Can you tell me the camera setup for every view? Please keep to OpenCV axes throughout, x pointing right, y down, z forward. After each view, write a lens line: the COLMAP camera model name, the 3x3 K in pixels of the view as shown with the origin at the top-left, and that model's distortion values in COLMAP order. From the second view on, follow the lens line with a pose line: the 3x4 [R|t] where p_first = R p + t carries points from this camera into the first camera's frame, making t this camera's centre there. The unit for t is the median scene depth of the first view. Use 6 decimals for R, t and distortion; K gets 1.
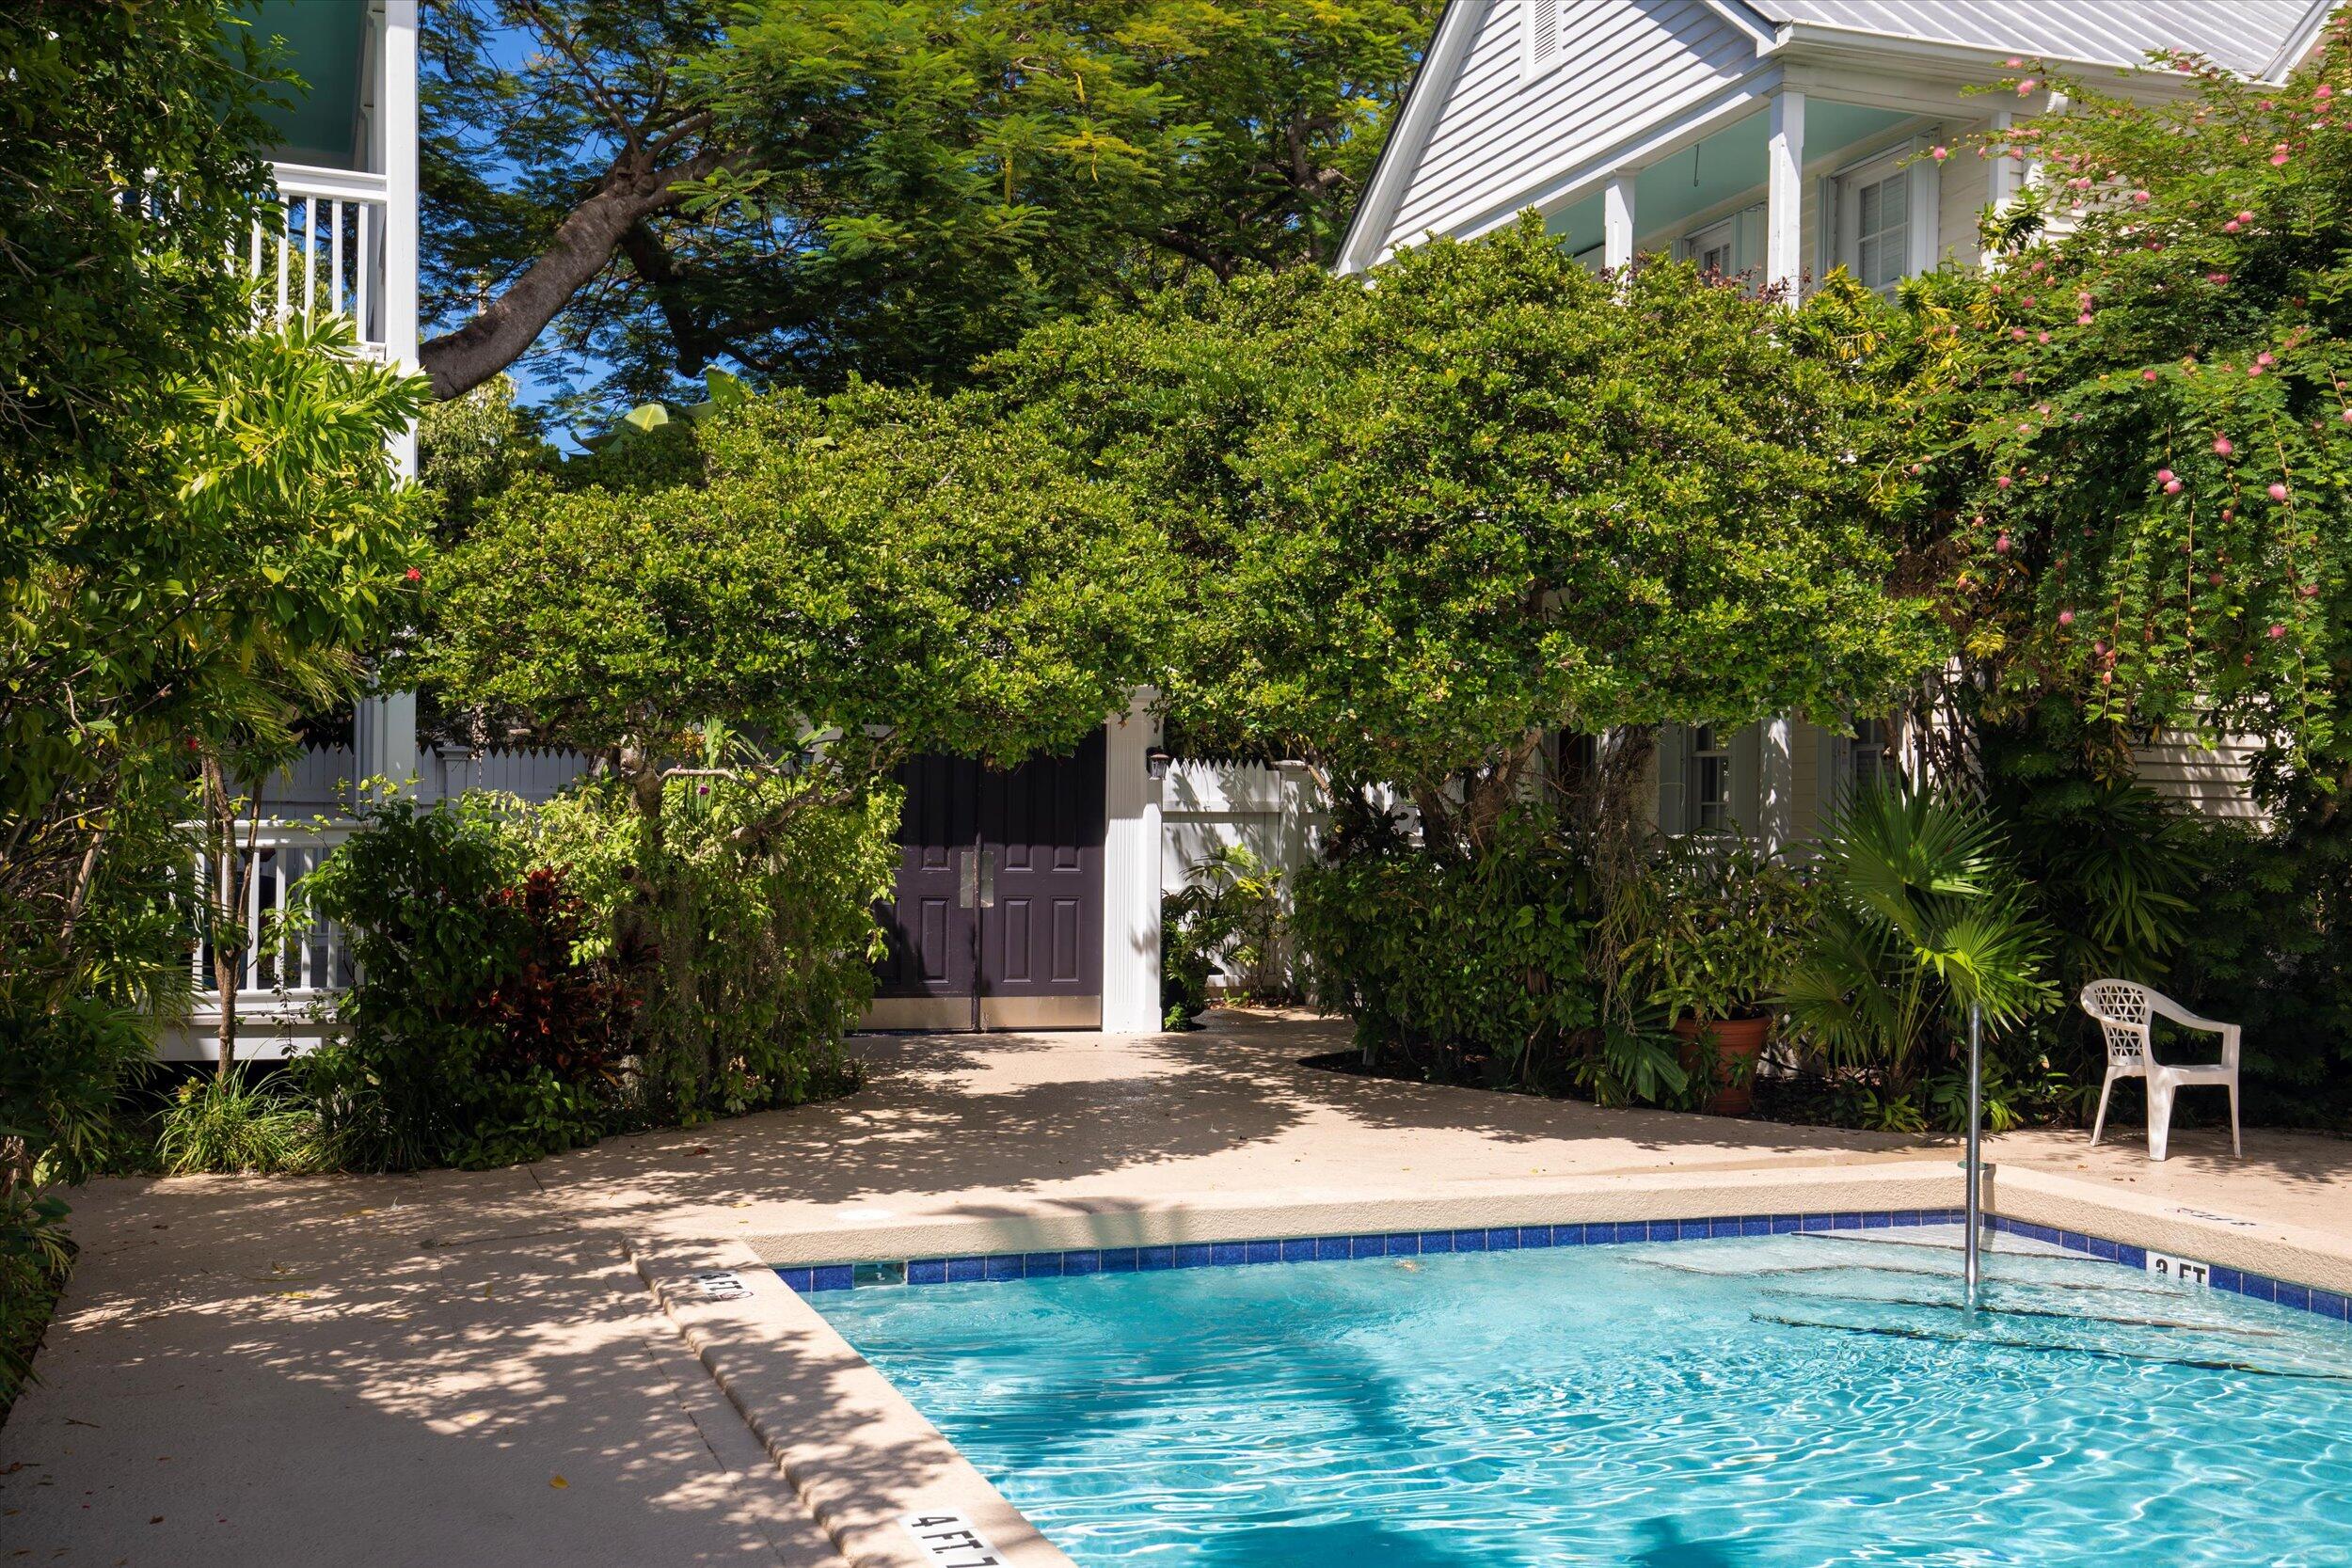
lens RADIAL K [[2332.3, 0, 1154.7], [0, 2332.3, 770.7], [0, 0, 1]] dist [0.104424, 0.000000]
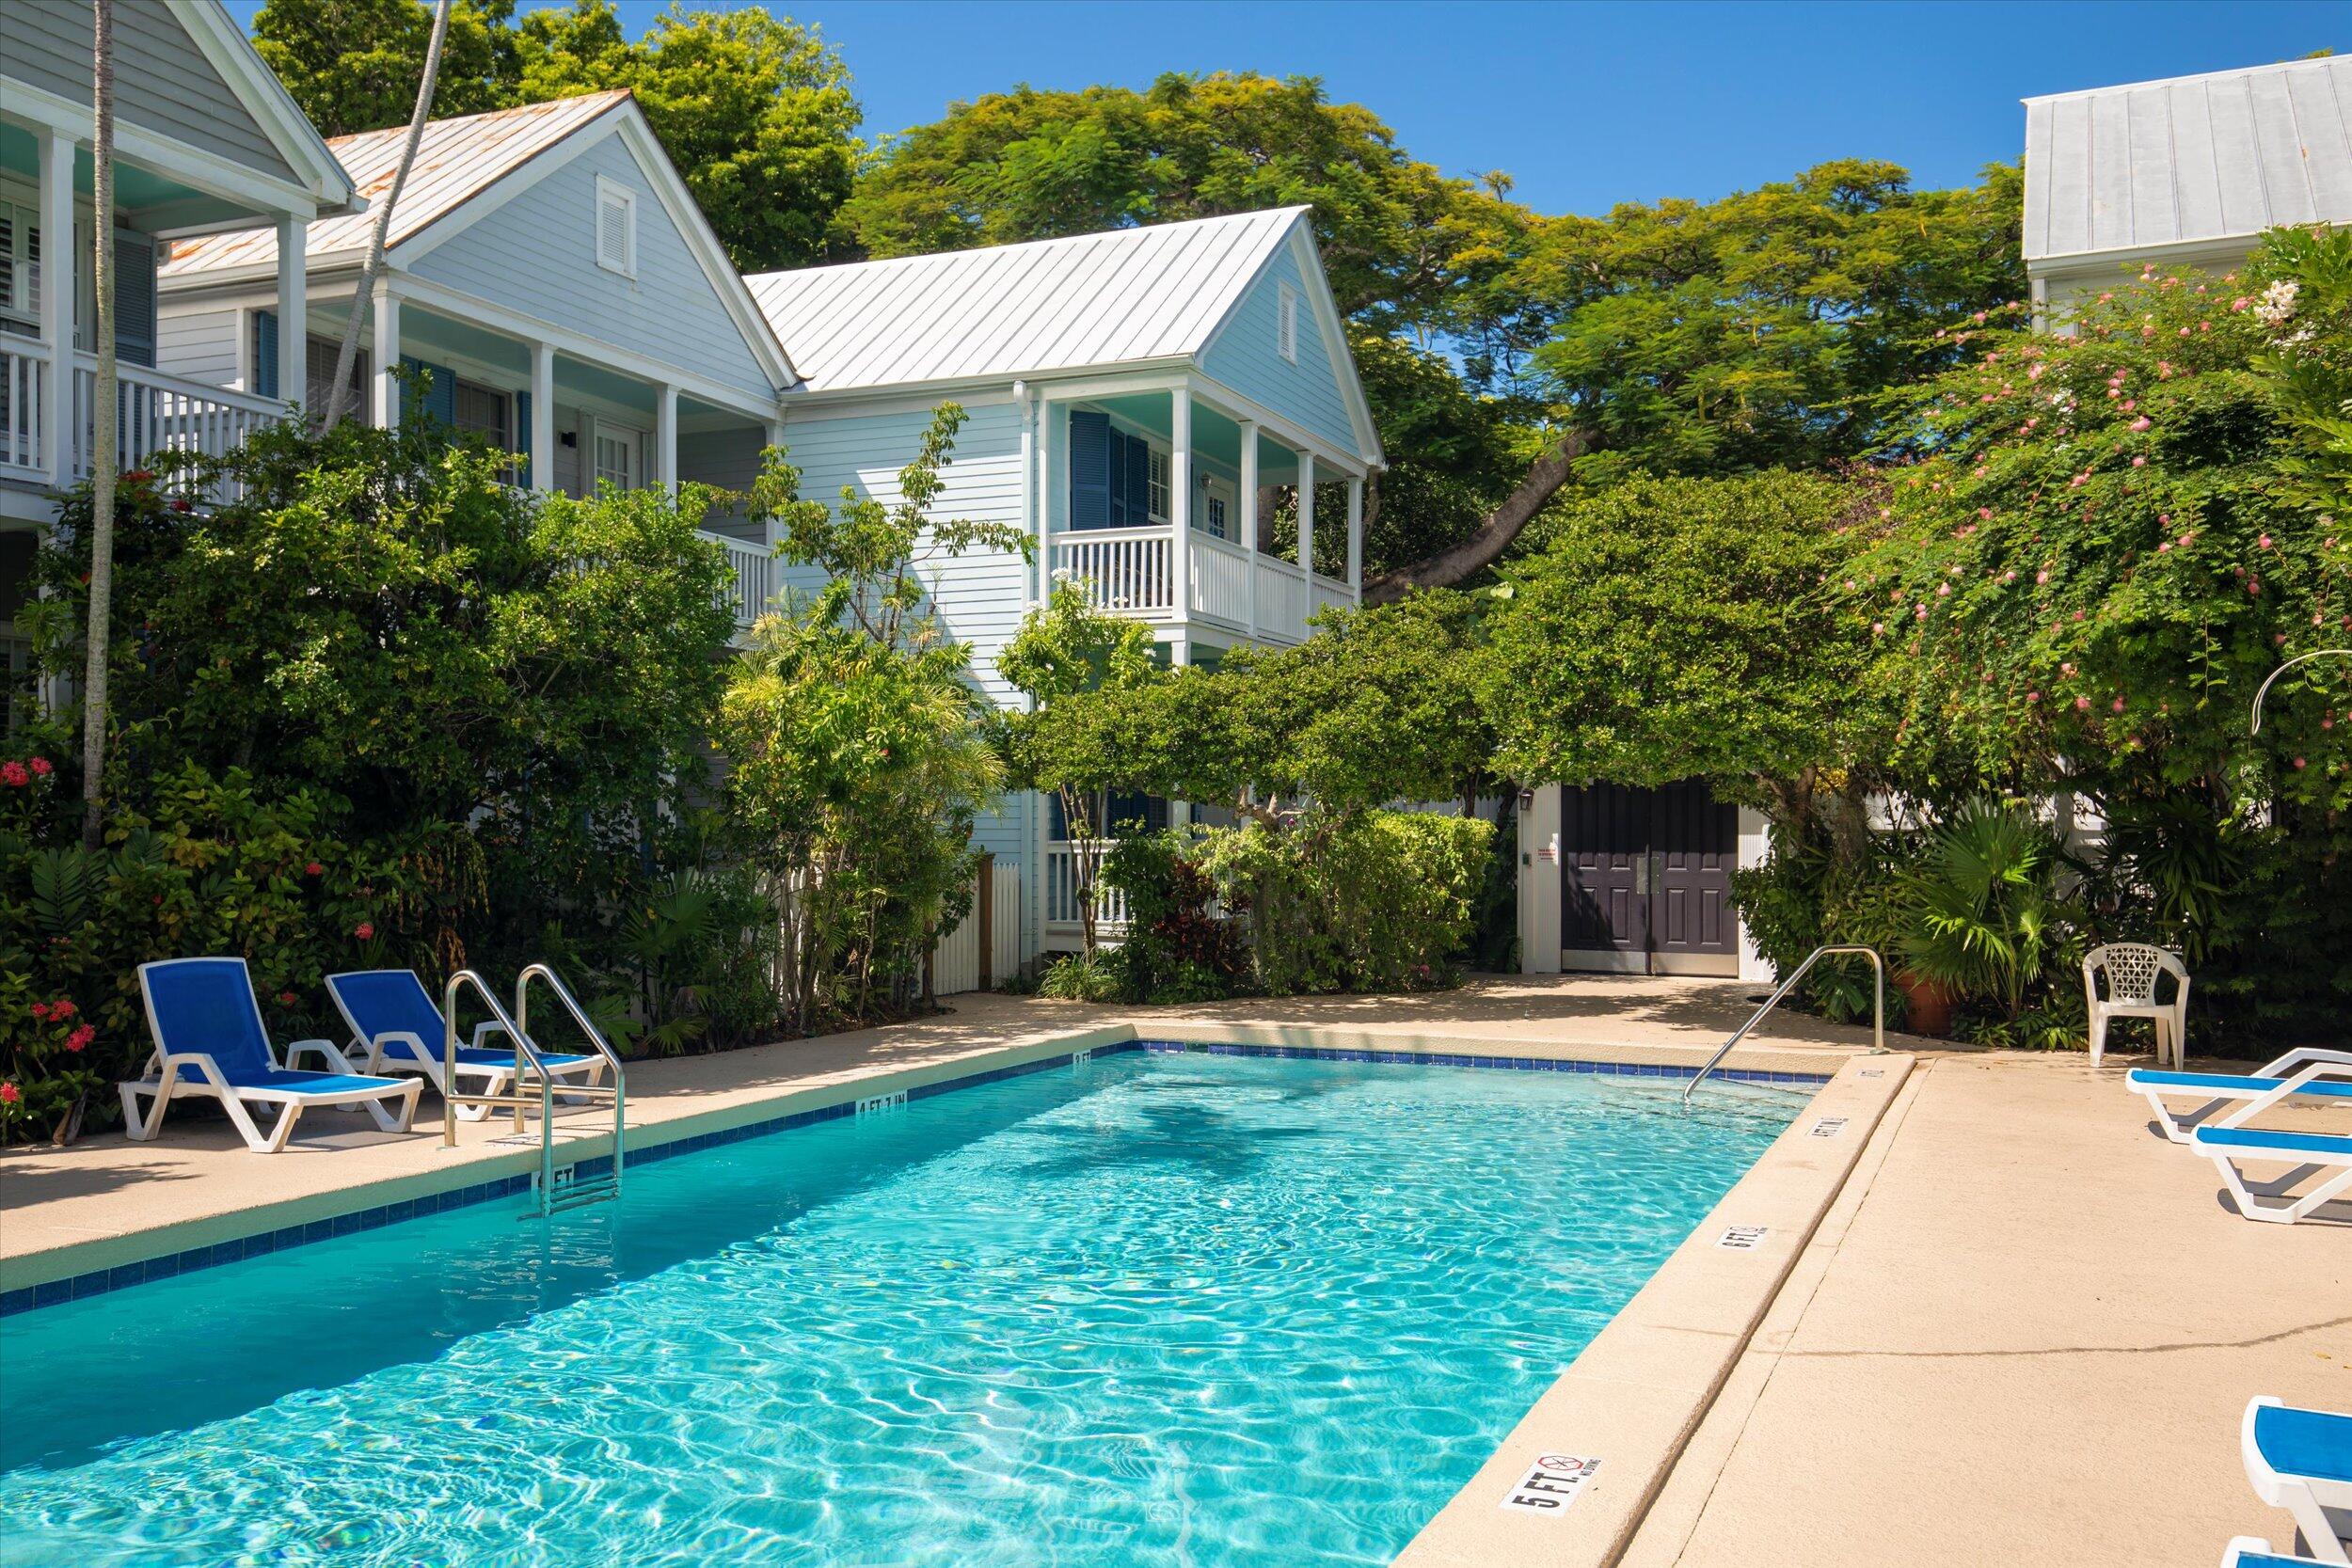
lens RADIAL K [[2083.0, 0, 1169.5], [0, 2083.0, 786.1], [0, 0, 1]] dist [0.075406, 0.009947]
pose [[0.731684, -0.026456, -0.681131, 0.896606], [0.022011, 0.999642, -0.015184, 0.002721], [0.681289, -0.003882, 0.732004, -0.313902]]
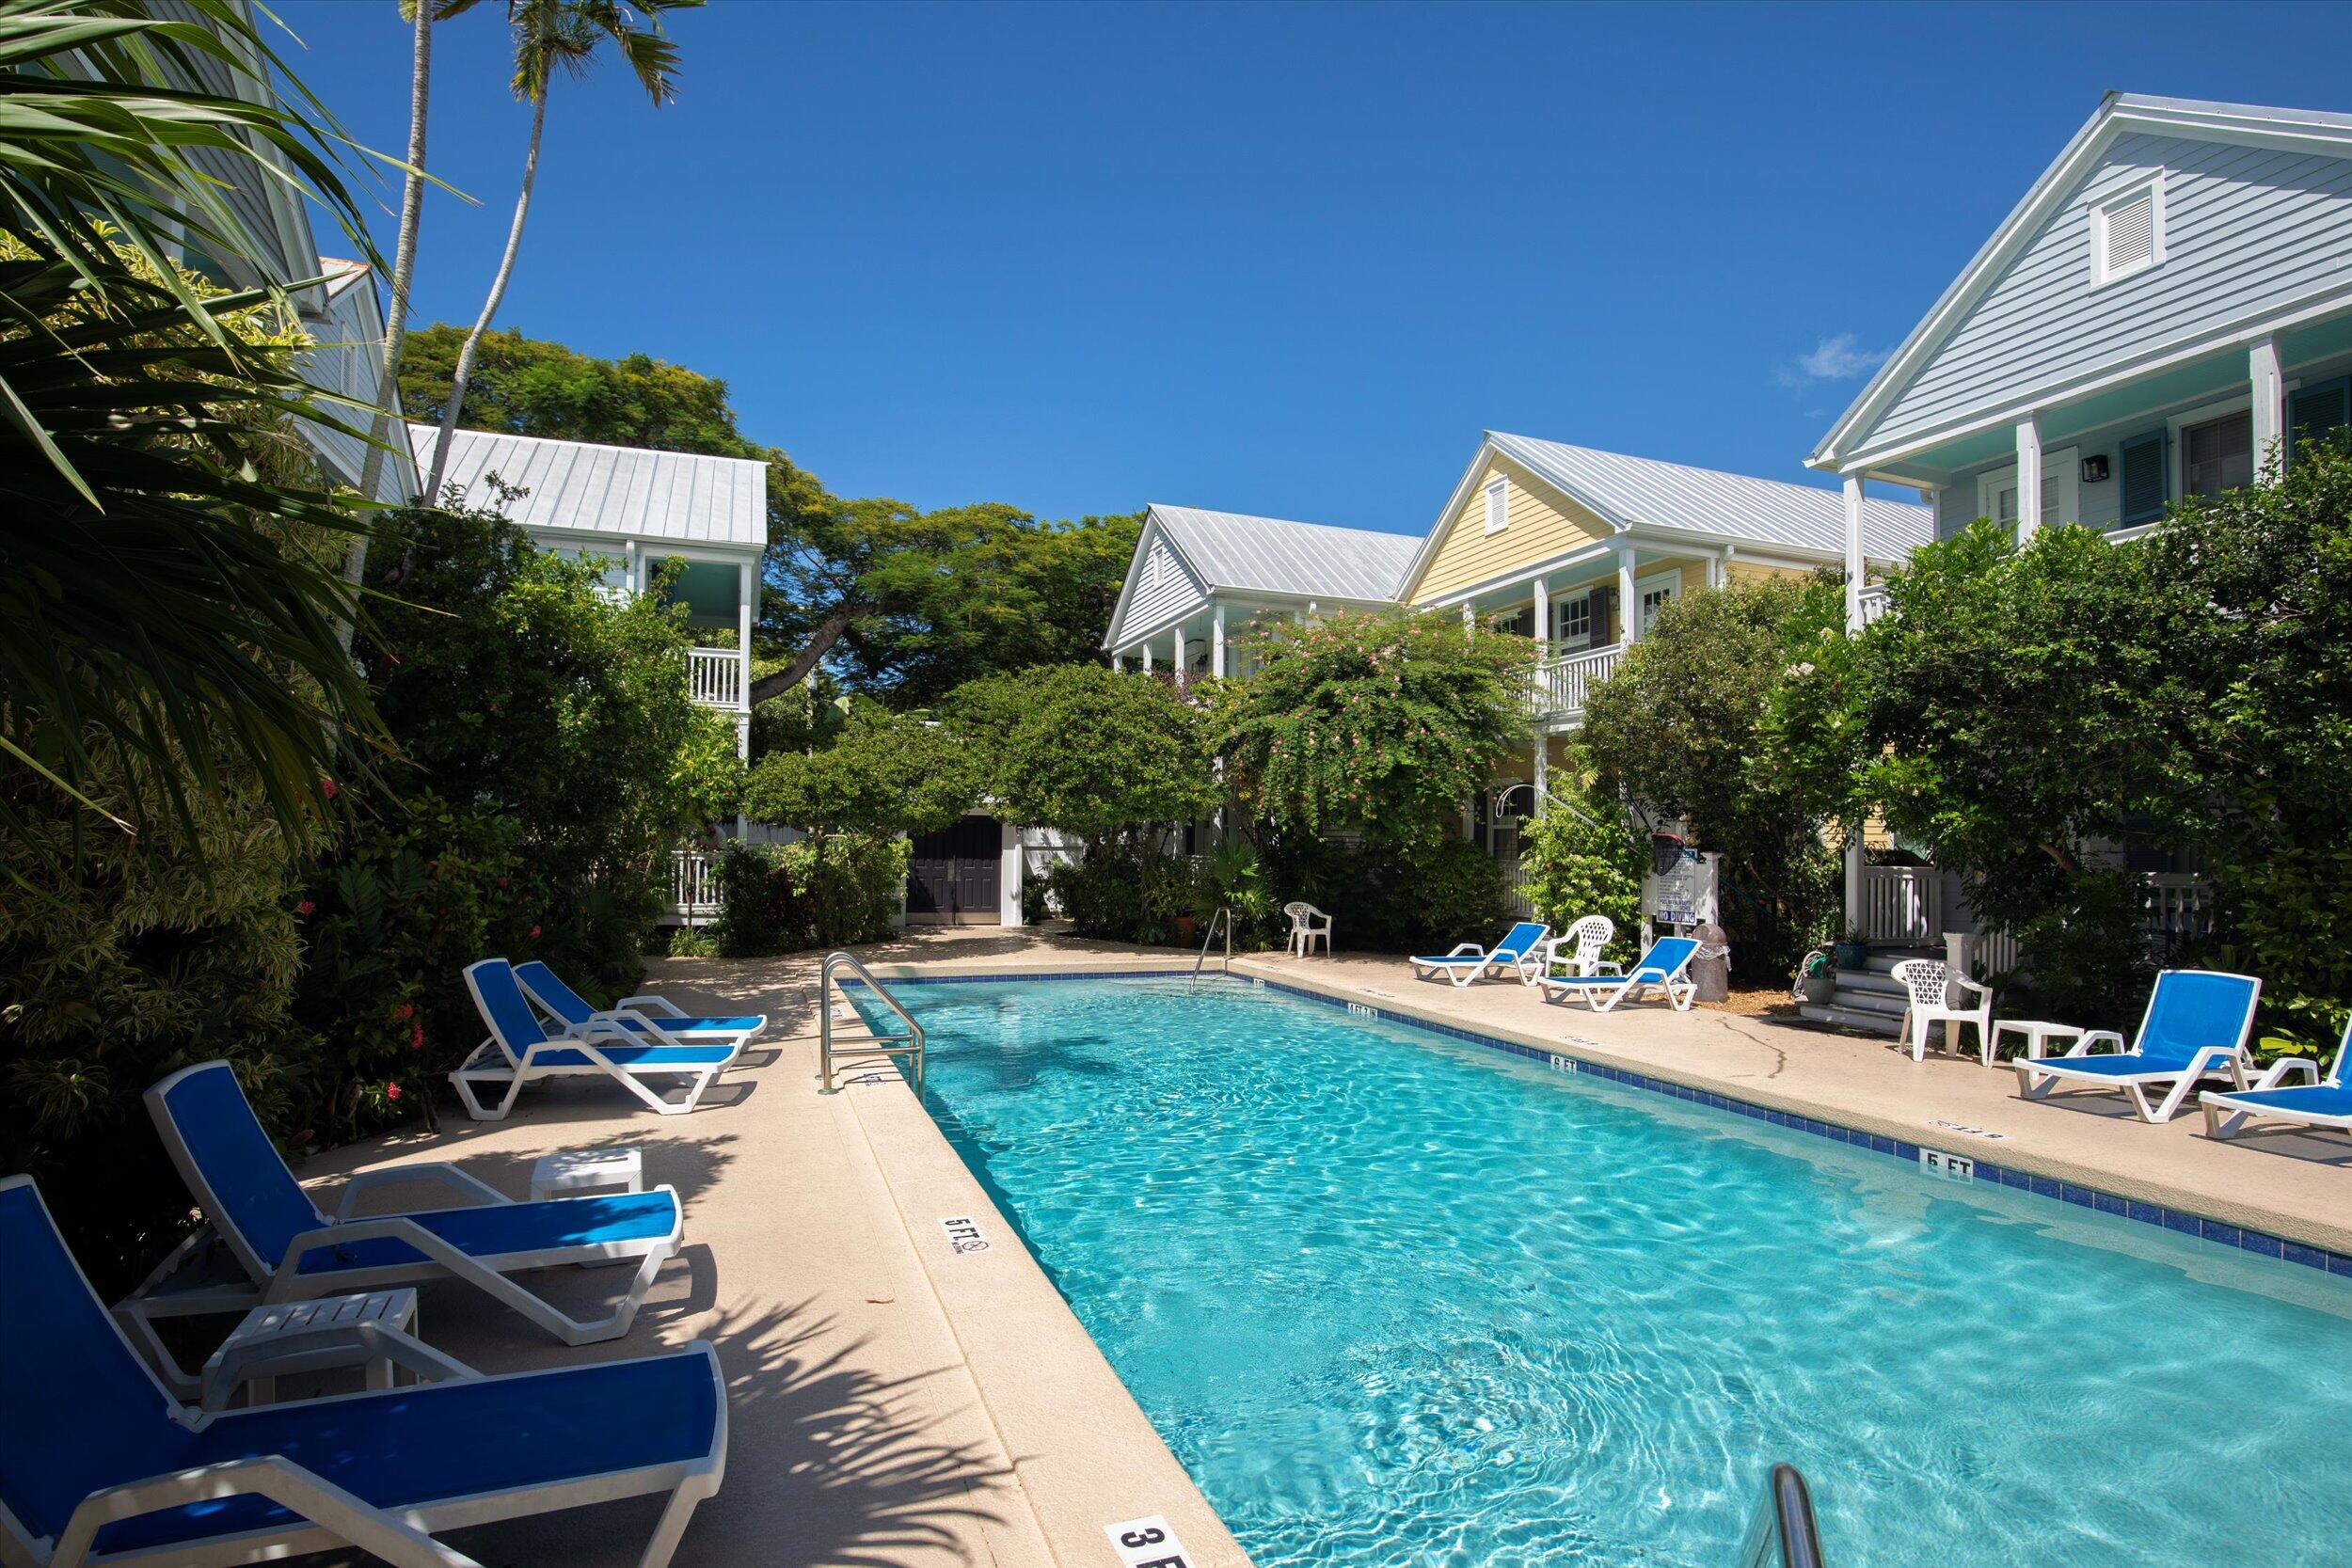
lens RADIAL K [[1126.1, 0, 1144.8], [0, 1126.1, 806.8], [0, 0, 1]] dist [0.001509, 0.000541]
pose [[0.999996, 0.000300, -0.002828, 0.224960], [-0.000340, 0.999896, -0.014391, -0.016843], [0.002823, 0.014392, 0.999892, -0.514965]]
